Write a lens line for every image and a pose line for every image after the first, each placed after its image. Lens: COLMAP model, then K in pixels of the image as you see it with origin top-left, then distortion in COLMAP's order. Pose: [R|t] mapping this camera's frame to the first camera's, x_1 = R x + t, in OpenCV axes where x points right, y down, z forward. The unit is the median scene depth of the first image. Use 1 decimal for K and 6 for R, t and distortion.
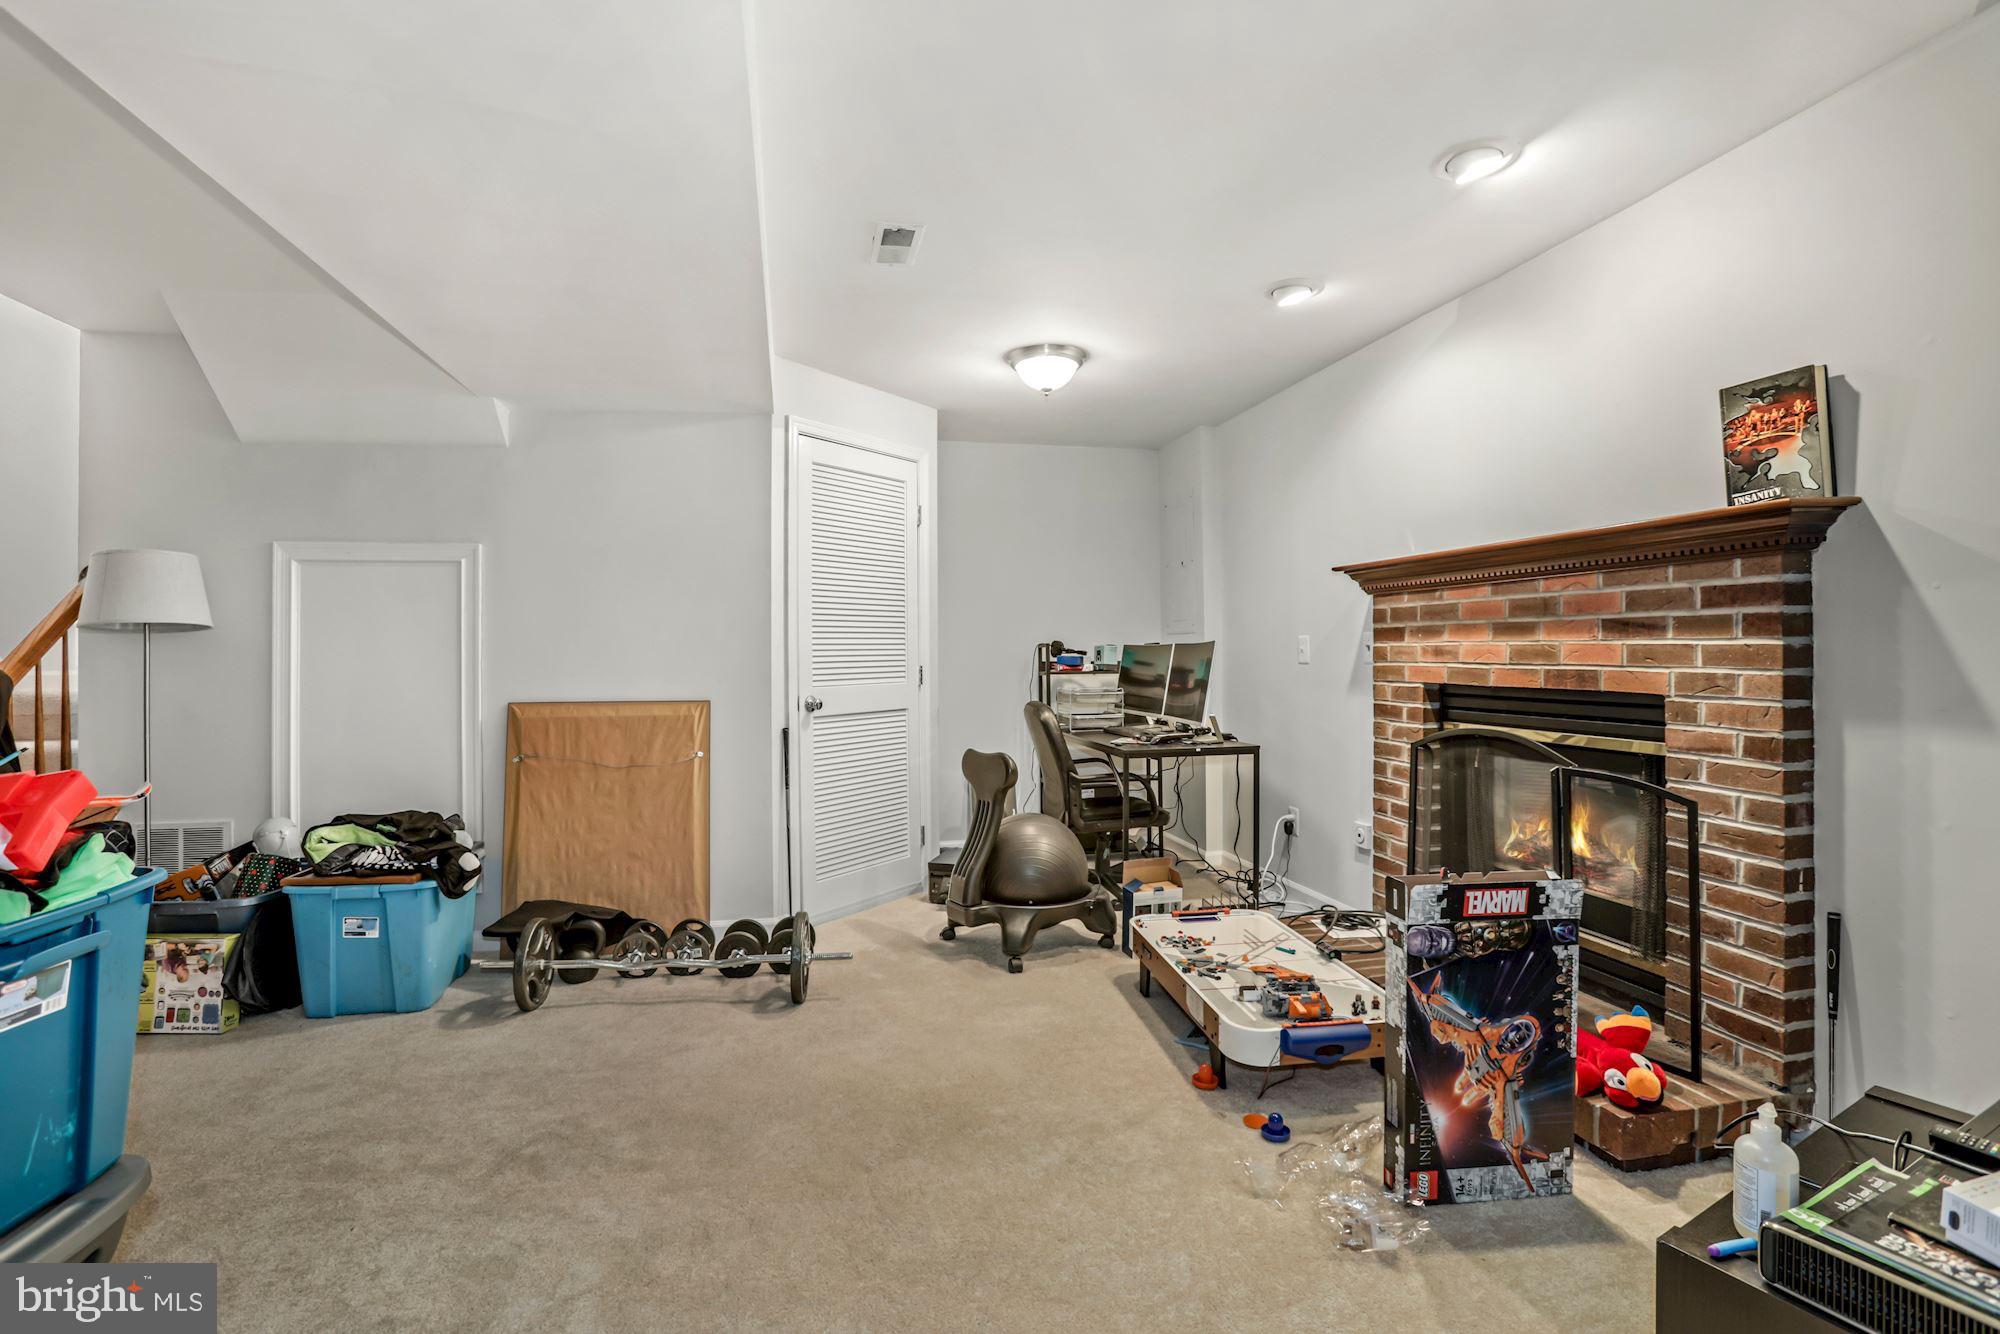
lens RADIAL K [[923.7, 0, 1001.5], [0, 923.7, 658.1], [0, 0, 1]] dist [-0.000418, -0.000033]
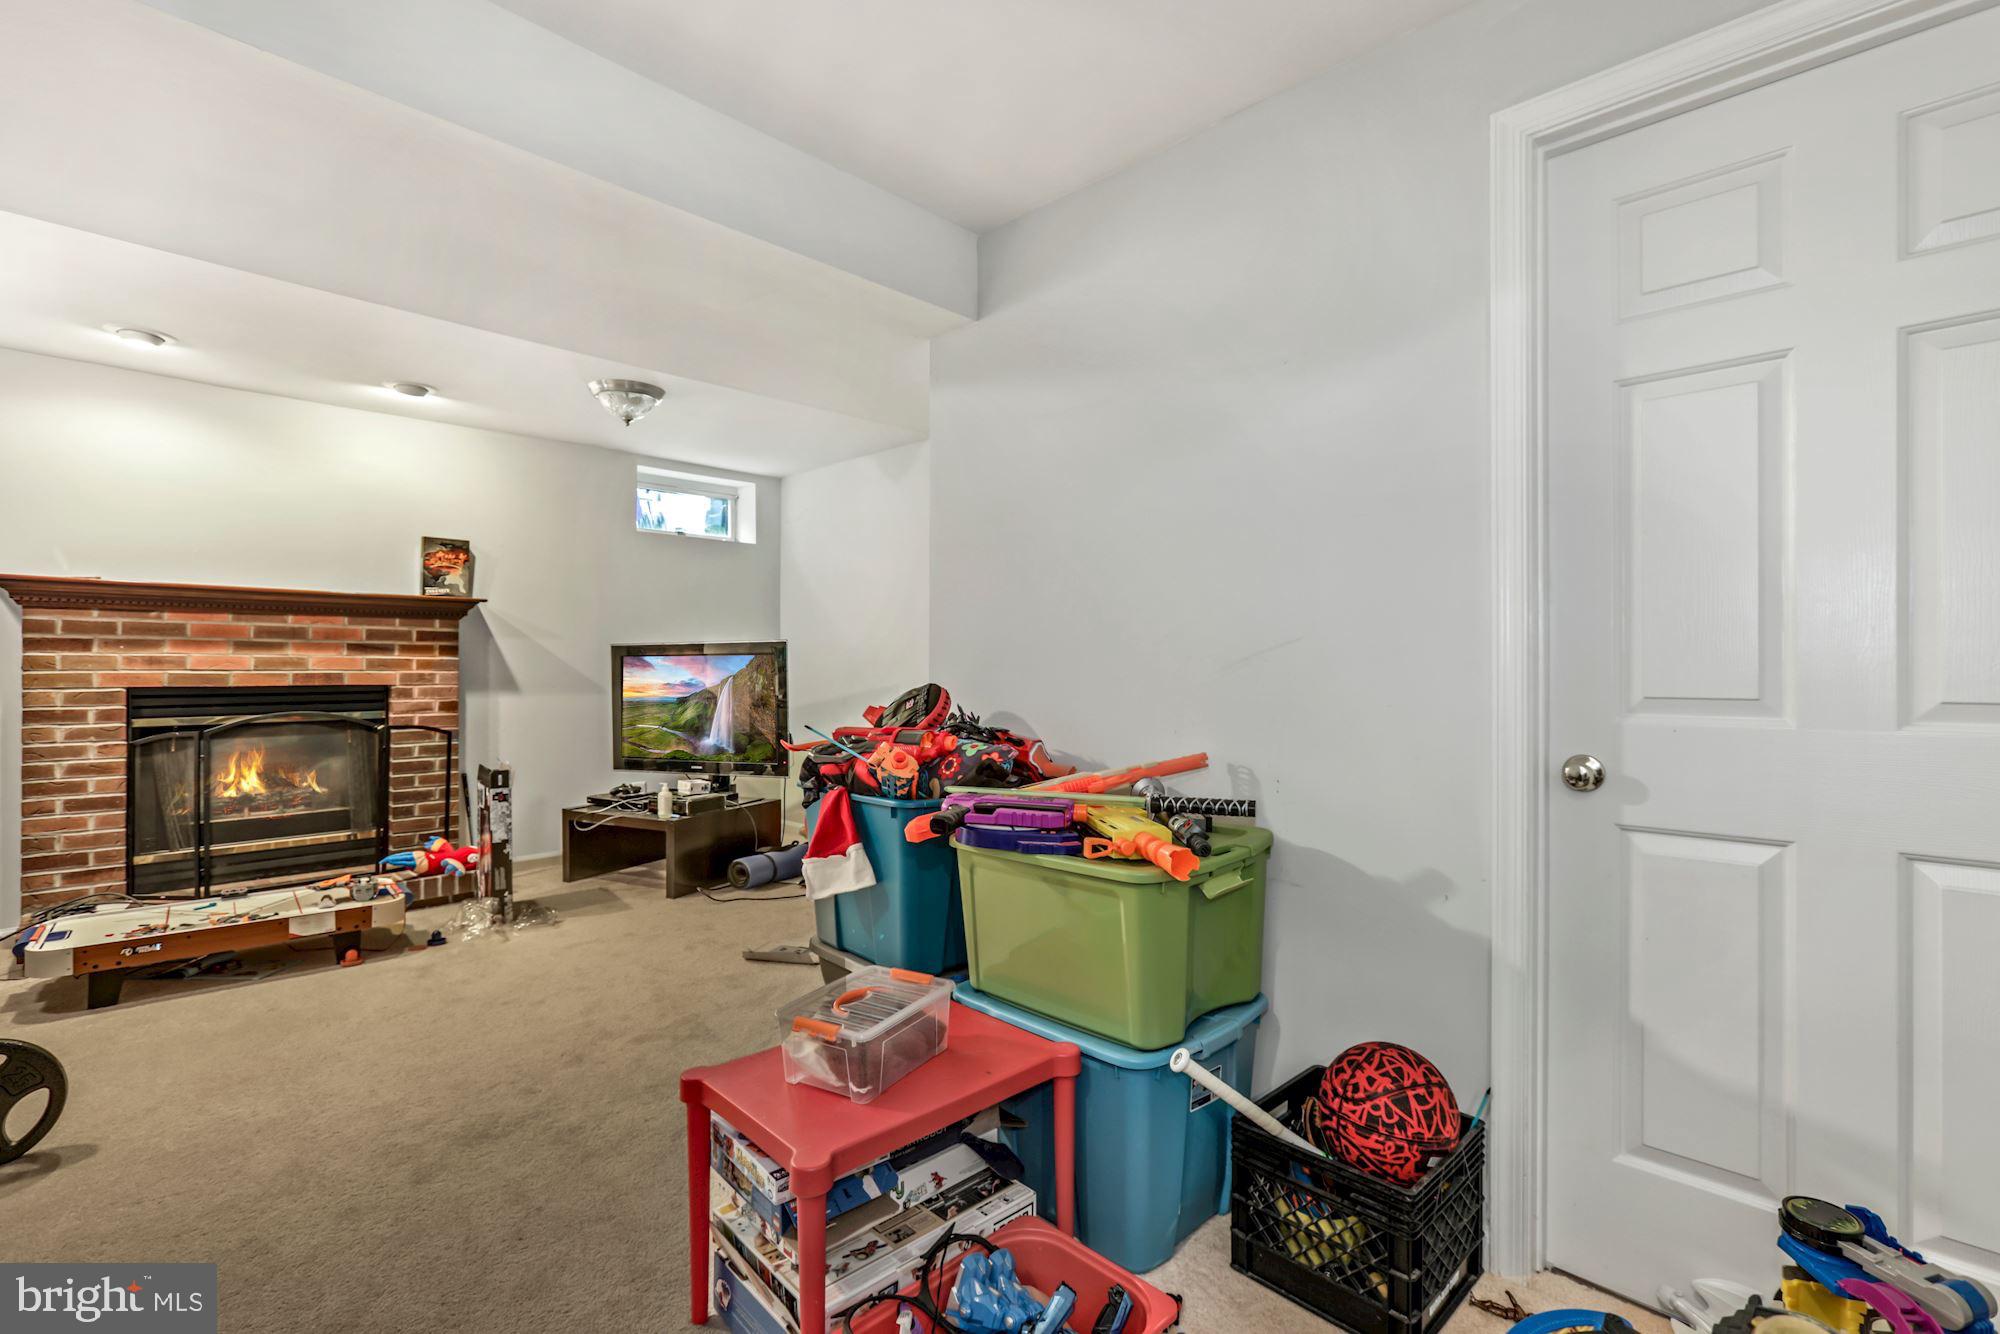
lens RADIAL K [[923.7, 0, 1001.5], [0, 923.7, 658.1], [0, 0, 1]] dist [-0.000418, -0.000033]
pose [[-0.525348, 0.003196, 0.850882, -1.527838], [0.000597, 0.999994, -0.003388, -0.008149], [-0.850887, -0.001272, -0.525346, 0.898192]]
